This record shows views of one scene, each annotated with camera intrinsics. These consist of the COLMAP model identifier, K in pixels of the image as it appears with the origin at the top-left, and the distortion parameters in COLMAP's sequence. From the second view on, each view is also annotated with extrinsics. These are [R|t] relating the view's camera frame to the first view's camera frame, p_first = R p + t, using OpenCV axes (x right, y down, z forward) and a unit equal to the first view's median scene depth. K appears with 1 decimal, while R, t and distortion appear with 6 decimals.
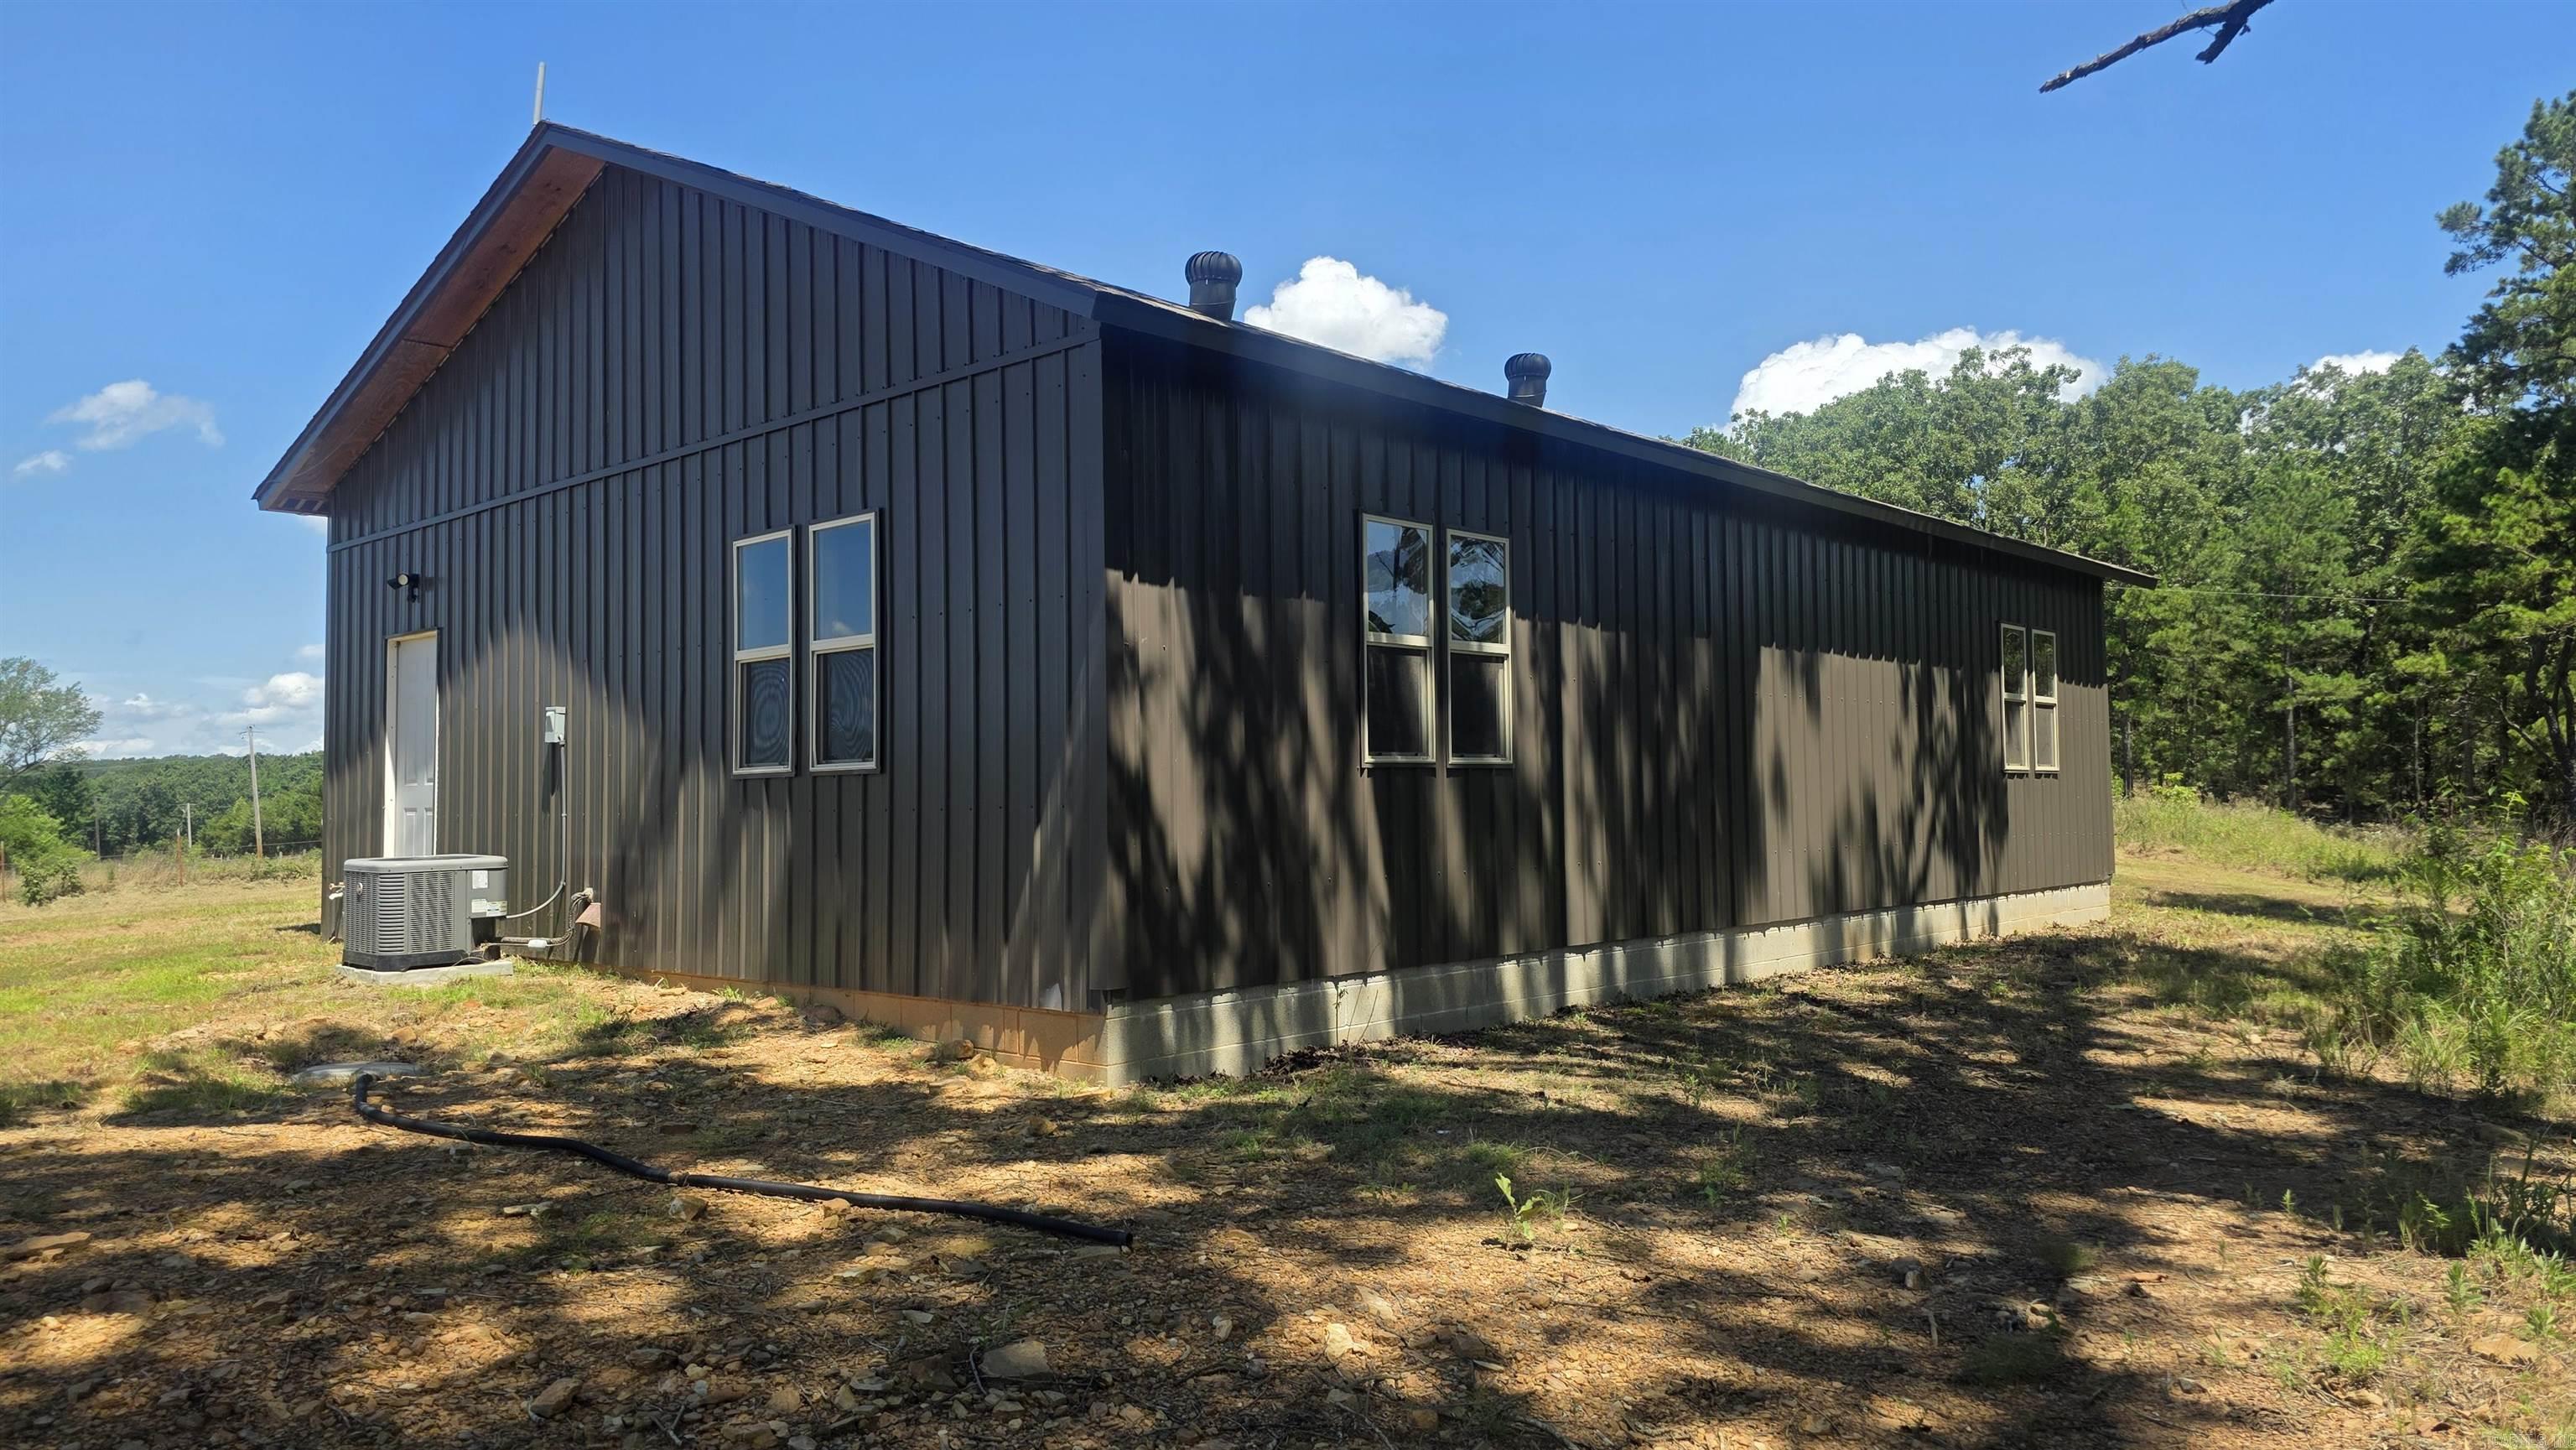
lens RADIAL K [[1753.9, 0, 1288.0], [0, 1753.9, 725.0], [0, 0, 1]] dist [-0.006366, -0.003573]
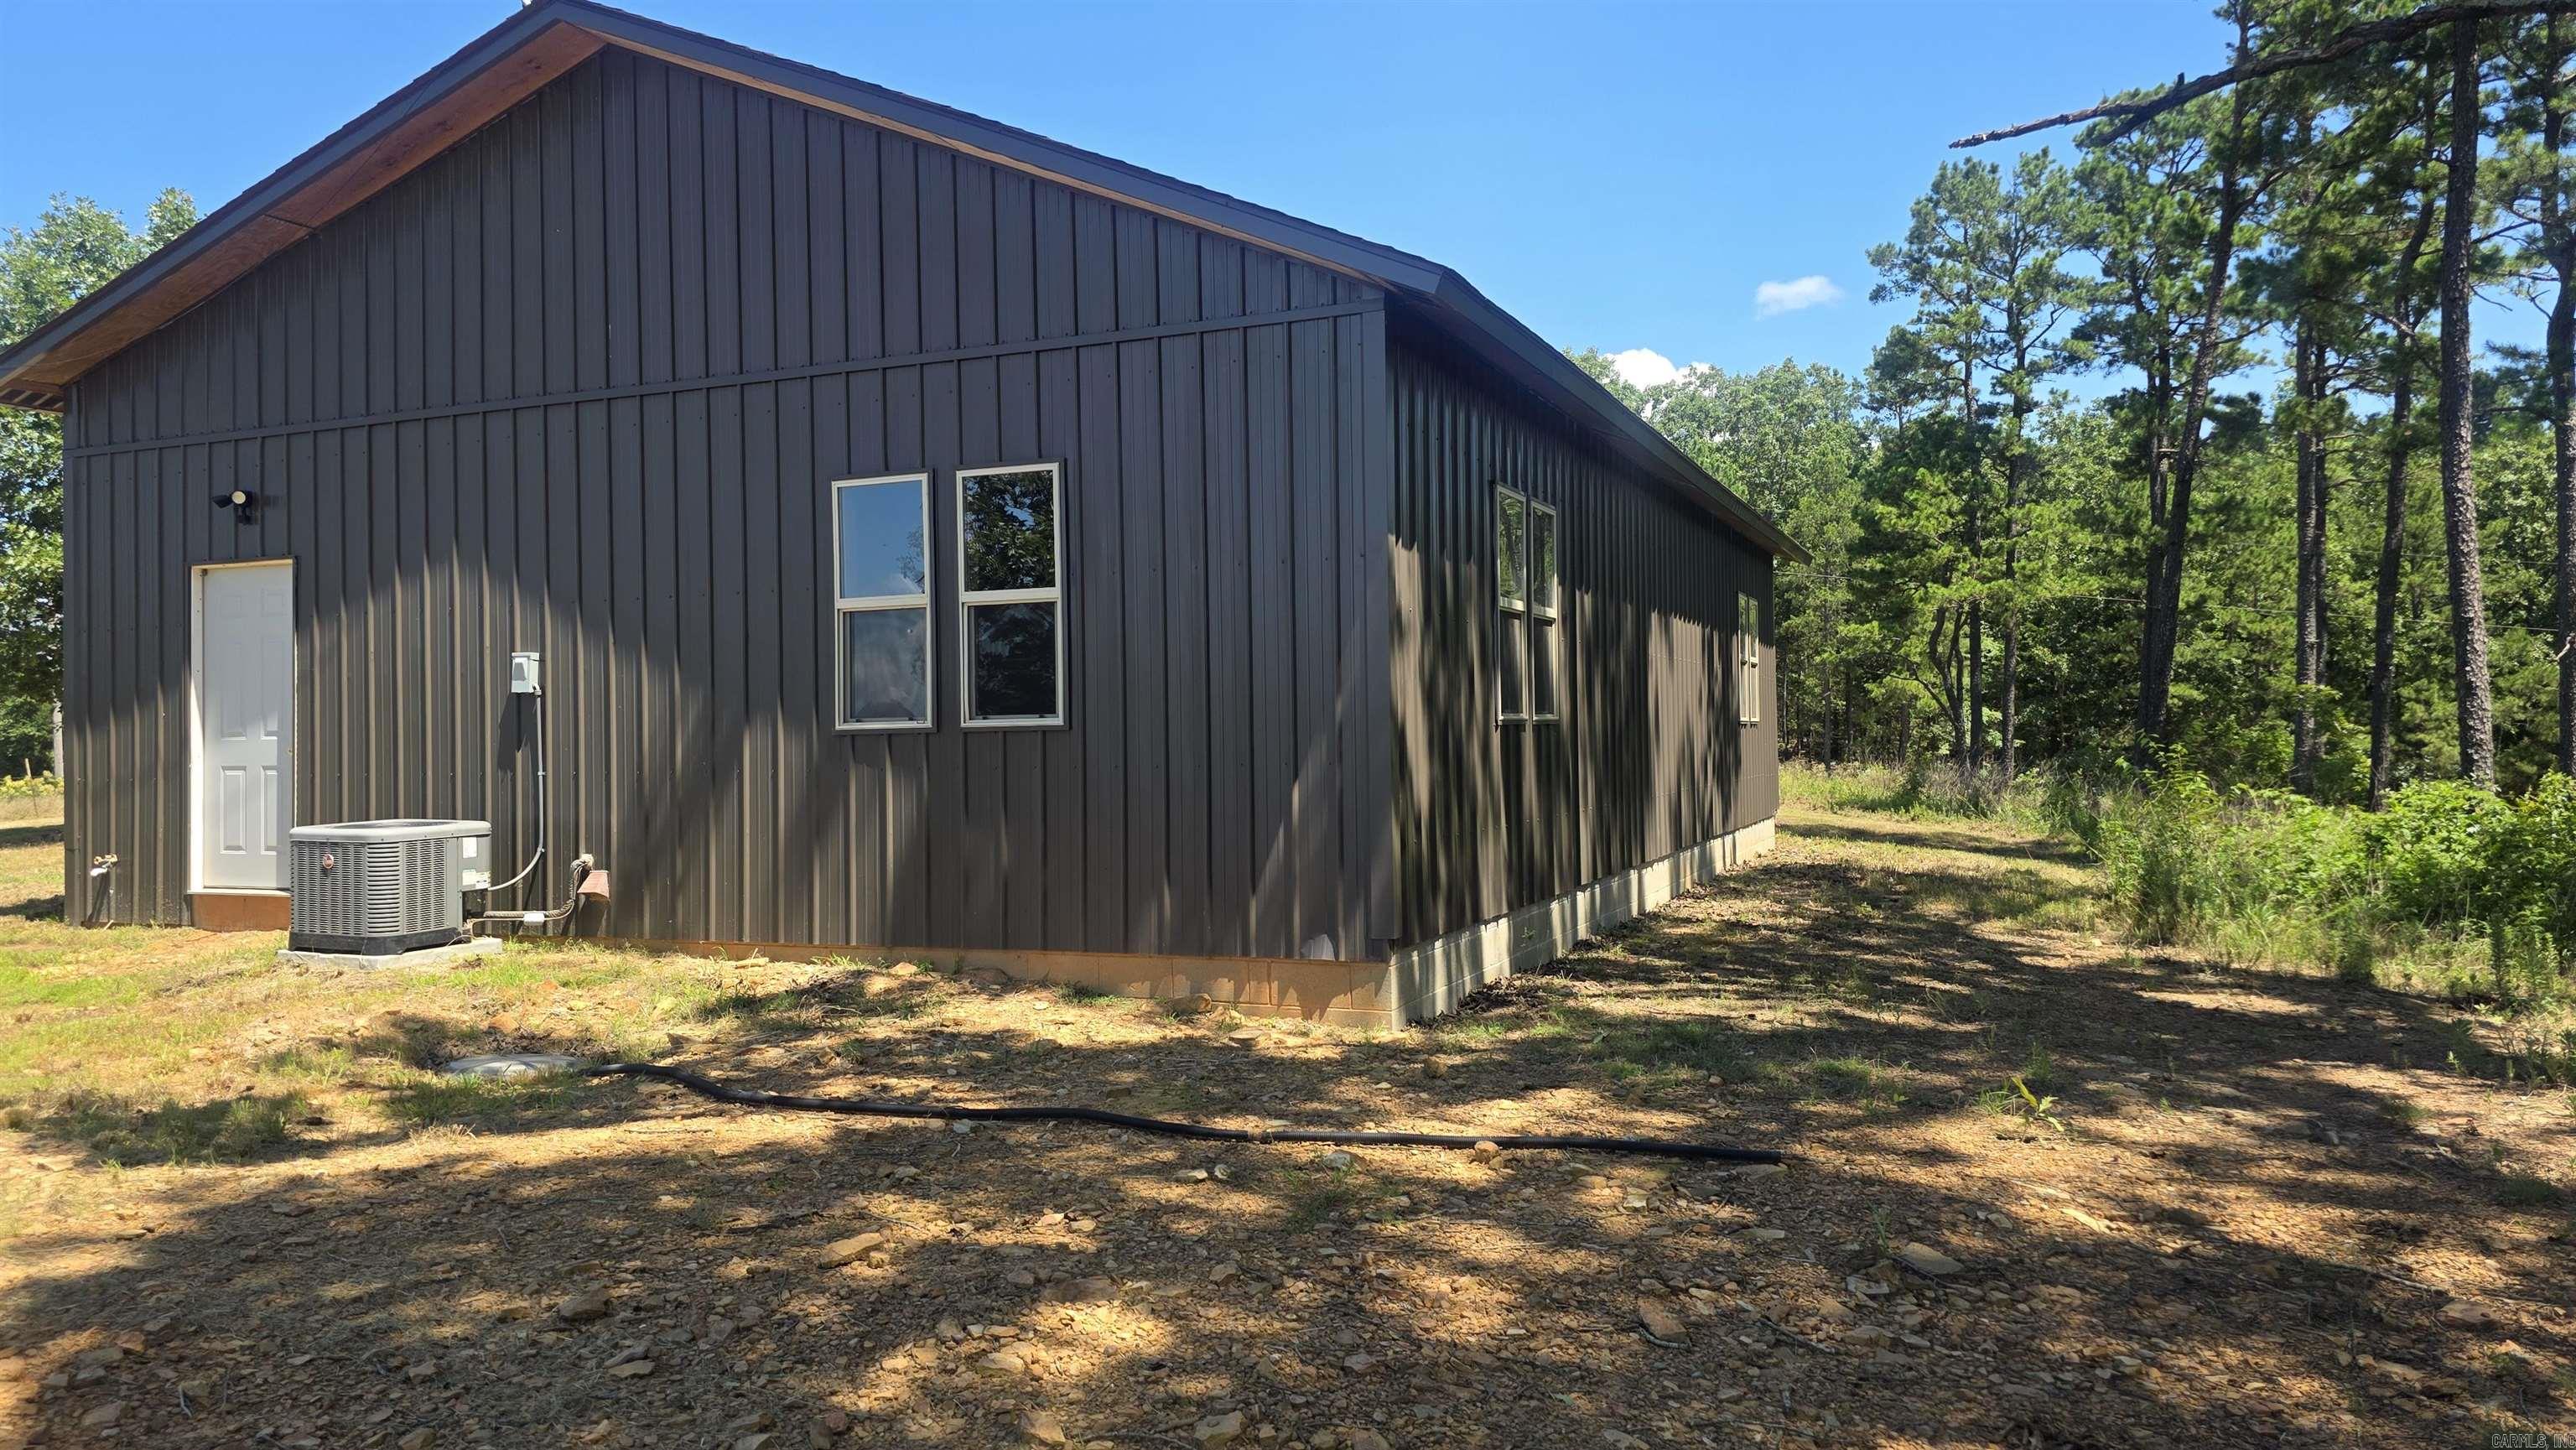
lens RADIAL K [[1732.1, 0, 1288.0], [0, 1732.1, 725.0], [0, 0, 1]] dist [0.006559, 0.000753]
pose [[0.941636, -0.000319, 0.336634, -0.365673], [-0.010541, 0.999481, 0.030433, -0.004637], [-0.336469, -0.032205, 0.941144, 0.038458]]
